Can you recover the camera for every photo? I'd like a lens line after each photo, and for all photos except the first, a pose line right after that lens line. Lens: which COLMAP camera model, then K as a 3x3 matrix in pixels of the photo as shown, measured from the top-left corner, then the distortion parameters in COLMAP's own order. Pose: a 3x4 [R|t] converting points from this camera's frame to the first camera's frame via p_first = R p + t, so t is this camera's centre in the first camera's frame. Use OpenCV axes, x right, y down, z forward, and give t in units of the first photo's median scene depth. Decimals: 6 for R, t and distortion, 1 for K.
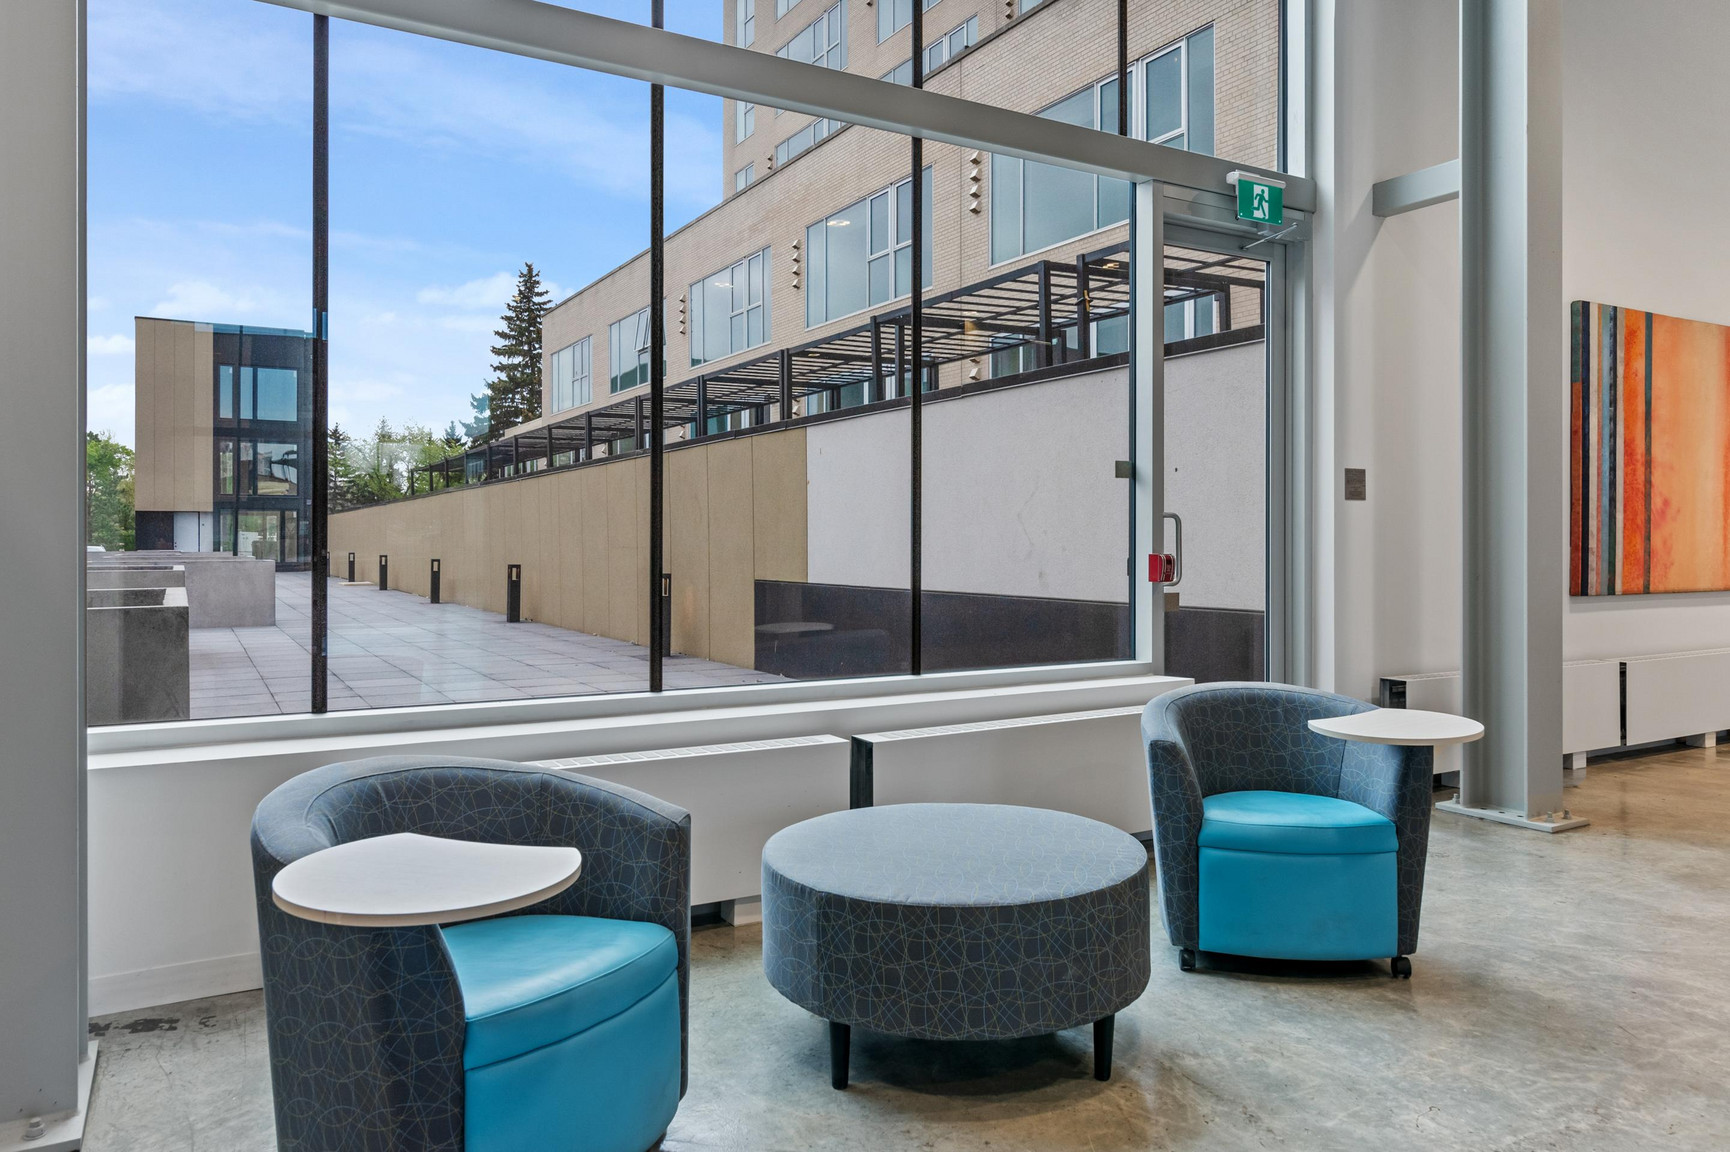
lens RADIAL K [[1174.5, 0, 862.3], [0, 1174.5, 543.7], [0, 0, 1]] dist [0.000624, 0.001723]
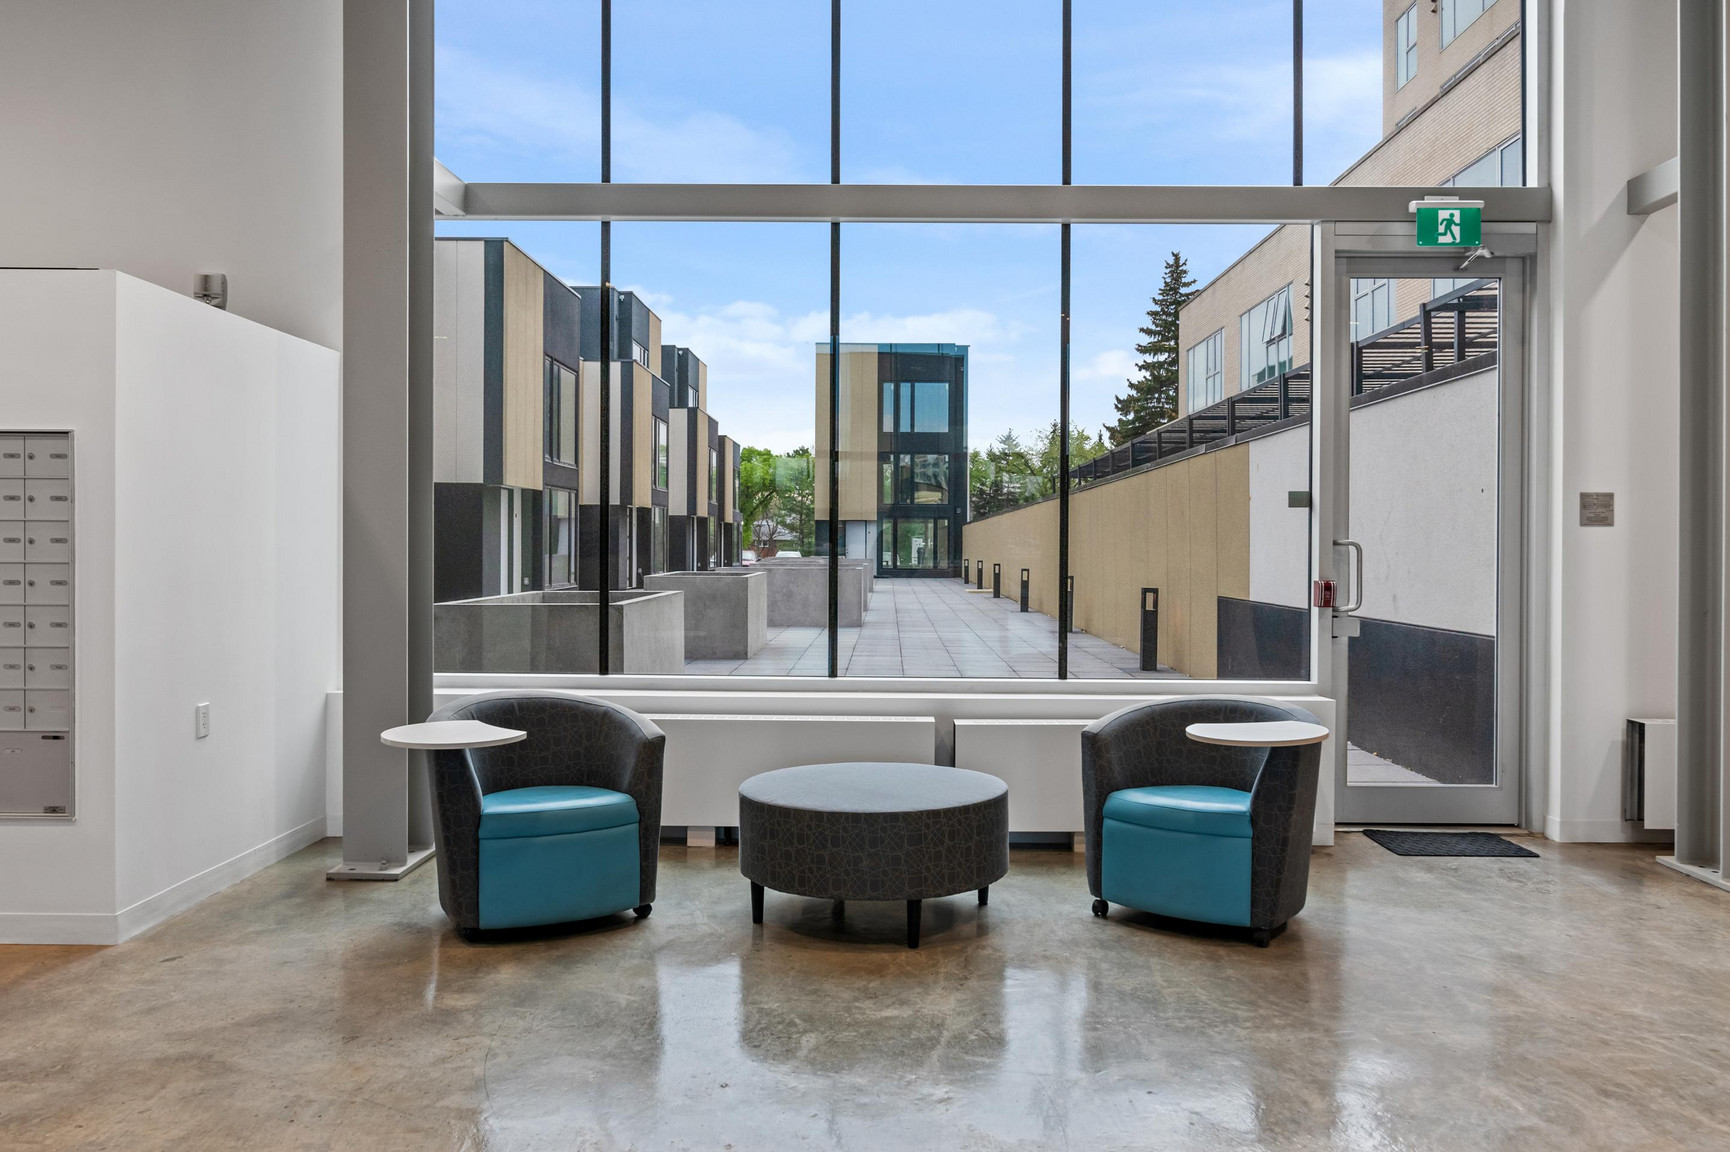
lens RADIAL K [[1295.2, 0, 865.0], [0, 1295.2, 576.0], [0, 0, 1]] dist [0.006810, 0.004050]
pose [[0.858764, 0.017514, -0.512072, 0.211133], [-0.007879, 0.999749, 0.020980, -0.006972], [0.512311, -0.013982, 0.858686, -0.084808]]
